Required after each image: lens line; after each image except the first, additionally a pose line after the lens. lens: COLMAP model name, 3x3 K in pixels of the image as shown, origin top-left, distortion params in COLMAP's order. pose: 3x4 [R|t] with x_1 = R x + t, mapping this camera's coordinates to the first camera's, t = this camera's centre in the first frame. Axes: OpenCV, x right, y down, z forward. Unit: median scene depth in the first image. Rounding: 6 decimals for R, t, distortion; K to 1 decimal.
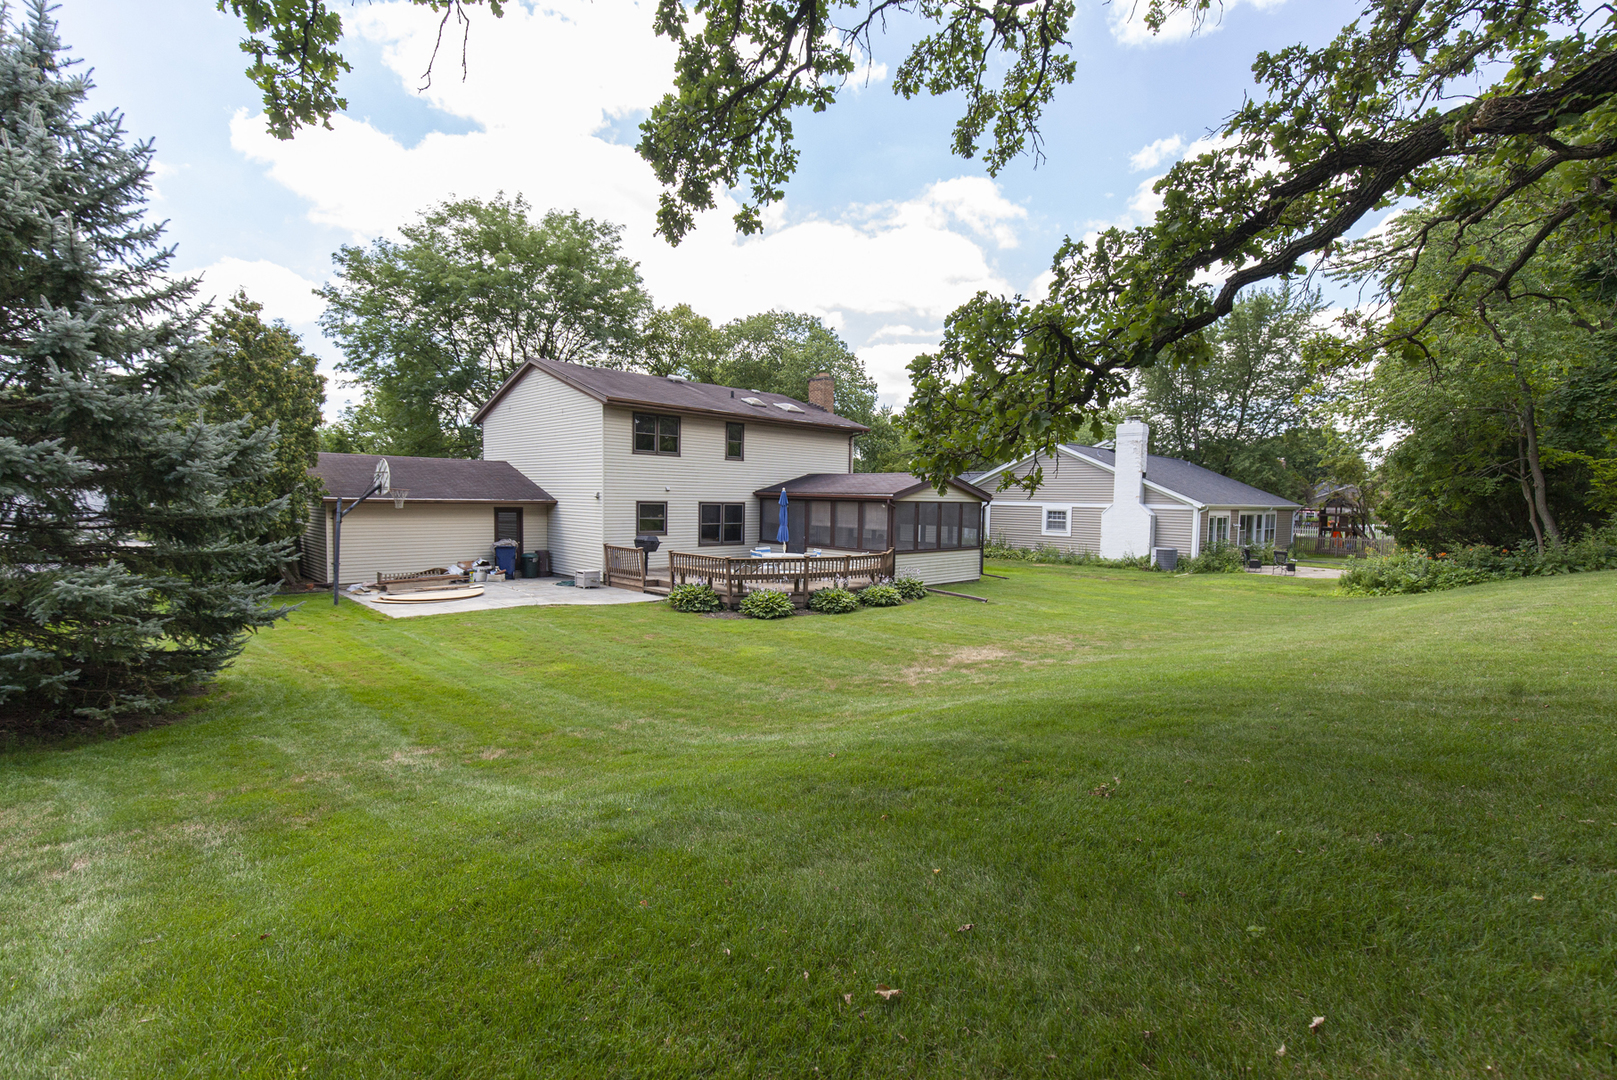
lens RADIAL K [[733.6, 0, 809.1], [0, 733.6, 540.3], [0, 0, 1]] dist [0.001798, -0.000337]
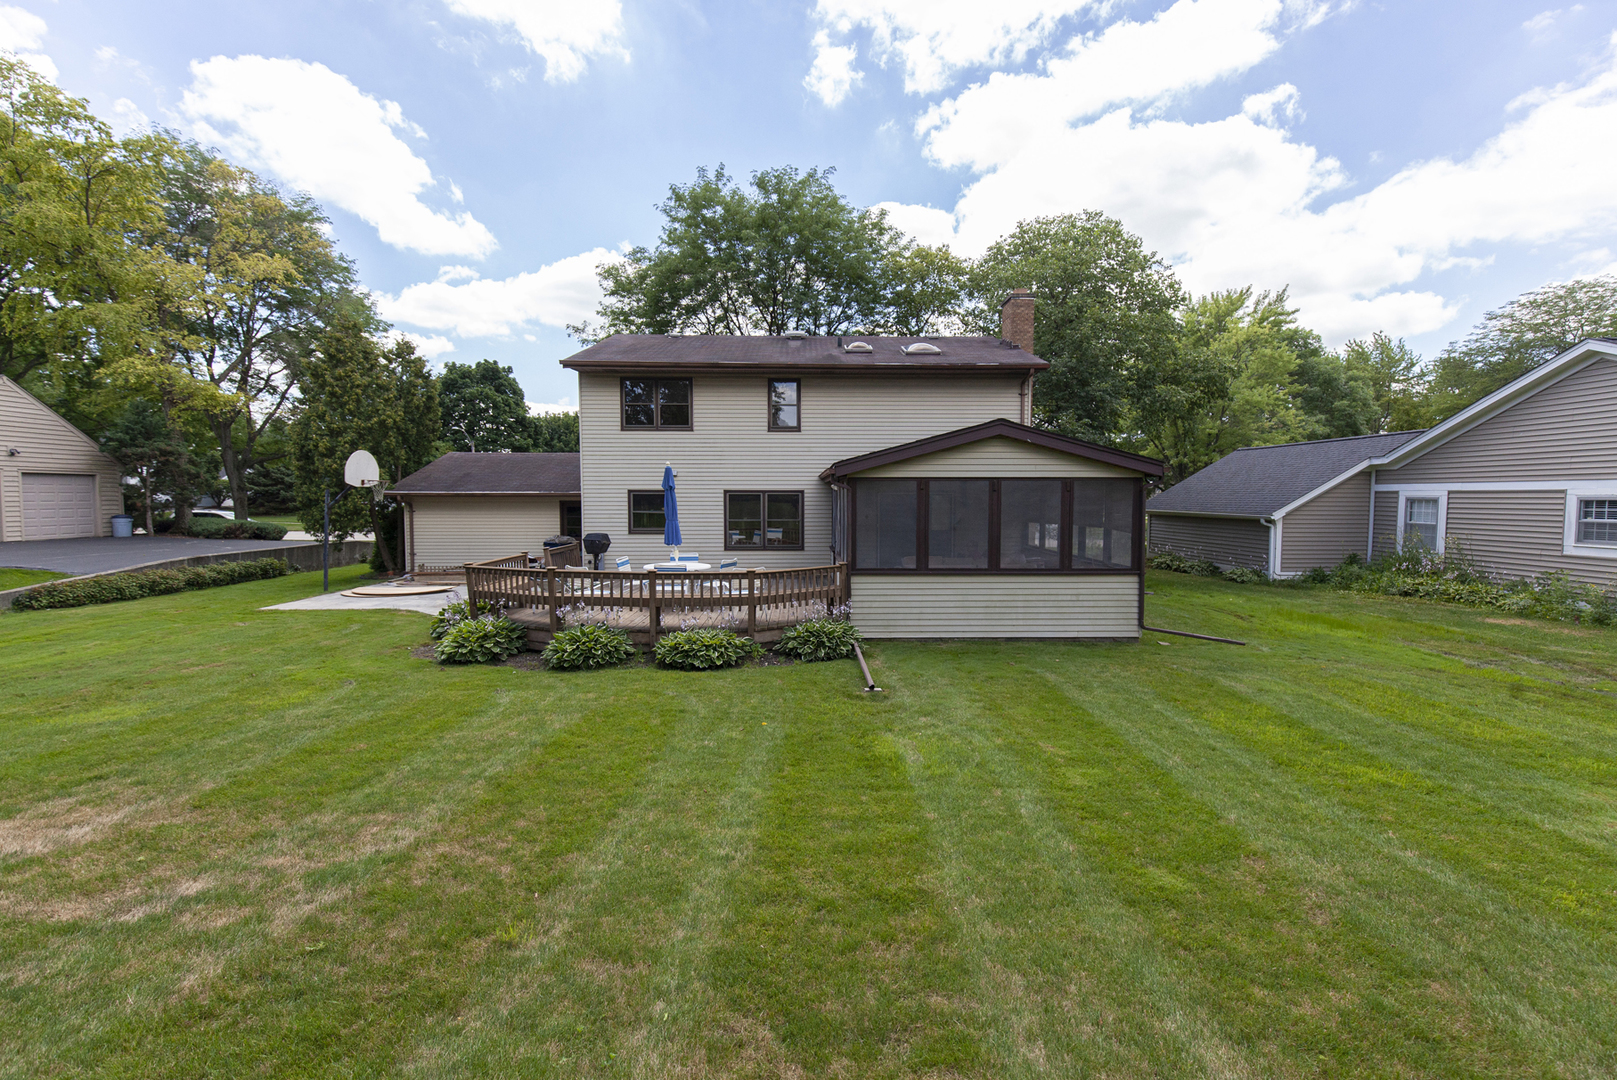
lens RADIAL K [[733.6, 0, 808.3], [0, 733.6, 534.3], [0, 0, 1]] dist [0.001798, -0.000337]
pose [[0.720644, 0.017526, -0.693084, 0.425125], [-0.027824, 0.999606, -0.003653, -0.006893], [0.692747, 0.021917, 0.720847, 0.515967]]
